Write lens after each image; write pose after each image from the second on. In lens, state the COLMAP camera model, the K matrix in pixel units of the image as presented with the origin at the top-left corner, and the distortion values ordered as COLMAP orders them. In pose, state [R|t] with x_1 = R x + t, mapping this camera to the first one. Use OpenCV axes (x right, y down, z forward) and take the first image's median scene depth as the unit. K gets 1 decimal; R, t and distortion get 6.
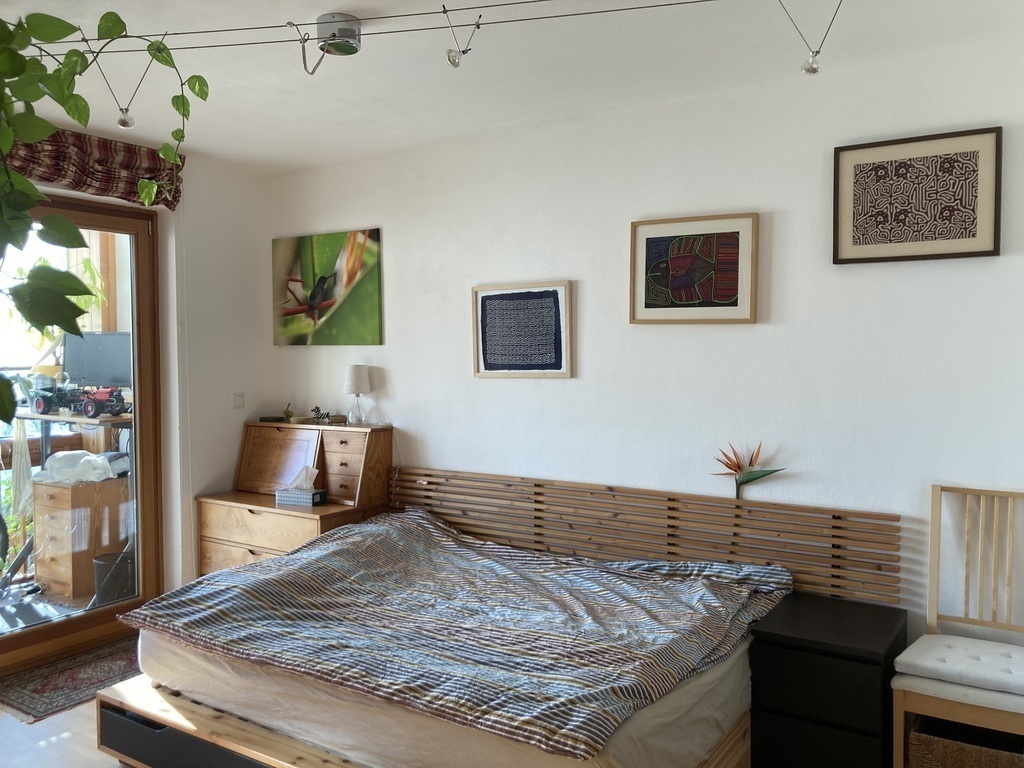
lens RADIAL K [[841.7, 0, 507.4], [0, 841.7, 390.7], [0, 0, 1]] dist [-0.008348, -0.001478]
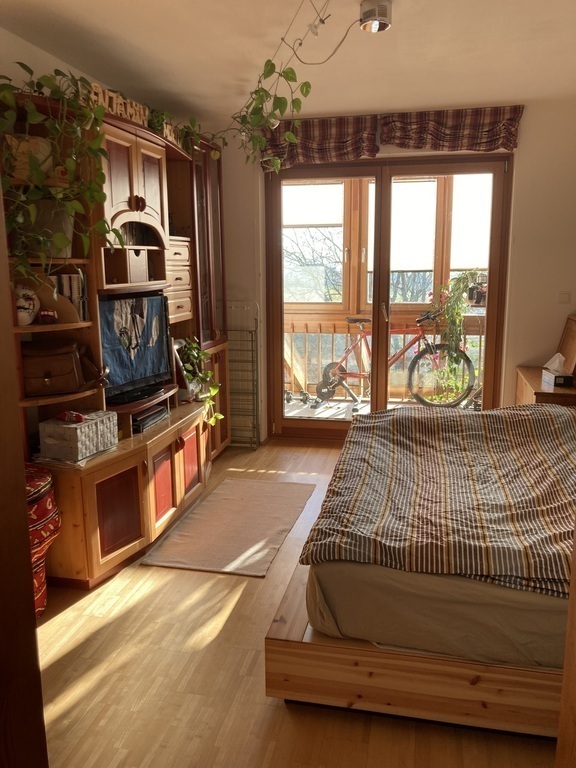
lens RADIAL K [[631.2, 0, 288.0], [0, 631.2, 384.0], [0, 0, 1]] dist [-0.008348, -0.001478]
pose [[0.342633, 0.178037, -0.922446, 0.675309], [-0.039102, 0.983731, 0.175341, -0.016064], [0.938655, -0.024009, 0.344020, 0.442853]]
